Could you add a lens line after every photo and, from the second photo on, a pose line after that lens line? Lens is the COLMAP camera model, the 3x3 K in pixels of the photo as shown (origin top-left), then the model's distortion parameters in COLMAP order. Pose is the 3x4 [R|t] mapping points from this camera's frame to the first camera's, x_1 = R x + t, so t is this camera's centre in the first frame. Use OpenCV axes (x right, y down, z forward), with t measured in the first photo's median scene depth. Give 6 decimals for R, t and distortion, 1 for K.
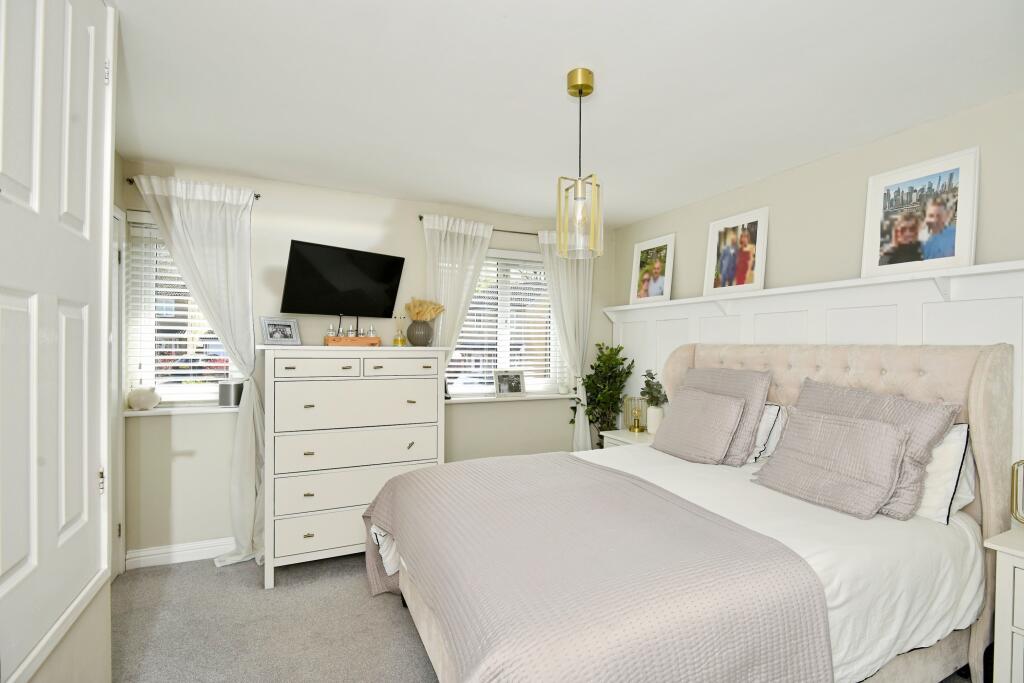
lens RADIAL K [[482.4, 0, 512.0], [0, 482.4, 341.5], [0, 0, 1]] dist [-0.016980, -0.000164]
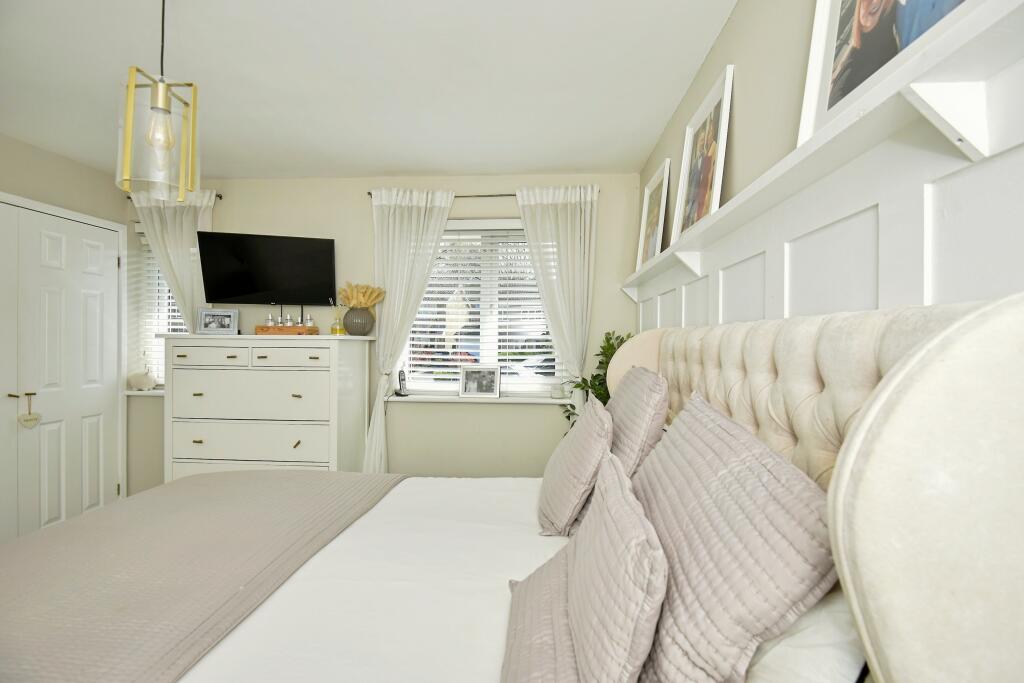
lens RADIAL K [[474.1, 0, 512.0], [0, 474.1, 341.5], [0, 0, 1]] dist [-0.032200, -0.000168]
pose [[0.876216, -0.003989, -0.481902, 0.499384], [0.005597, 0.999983, 0.001899, 0.020993], [0.481886, -0.004361, 0.876223, 0.372157]]
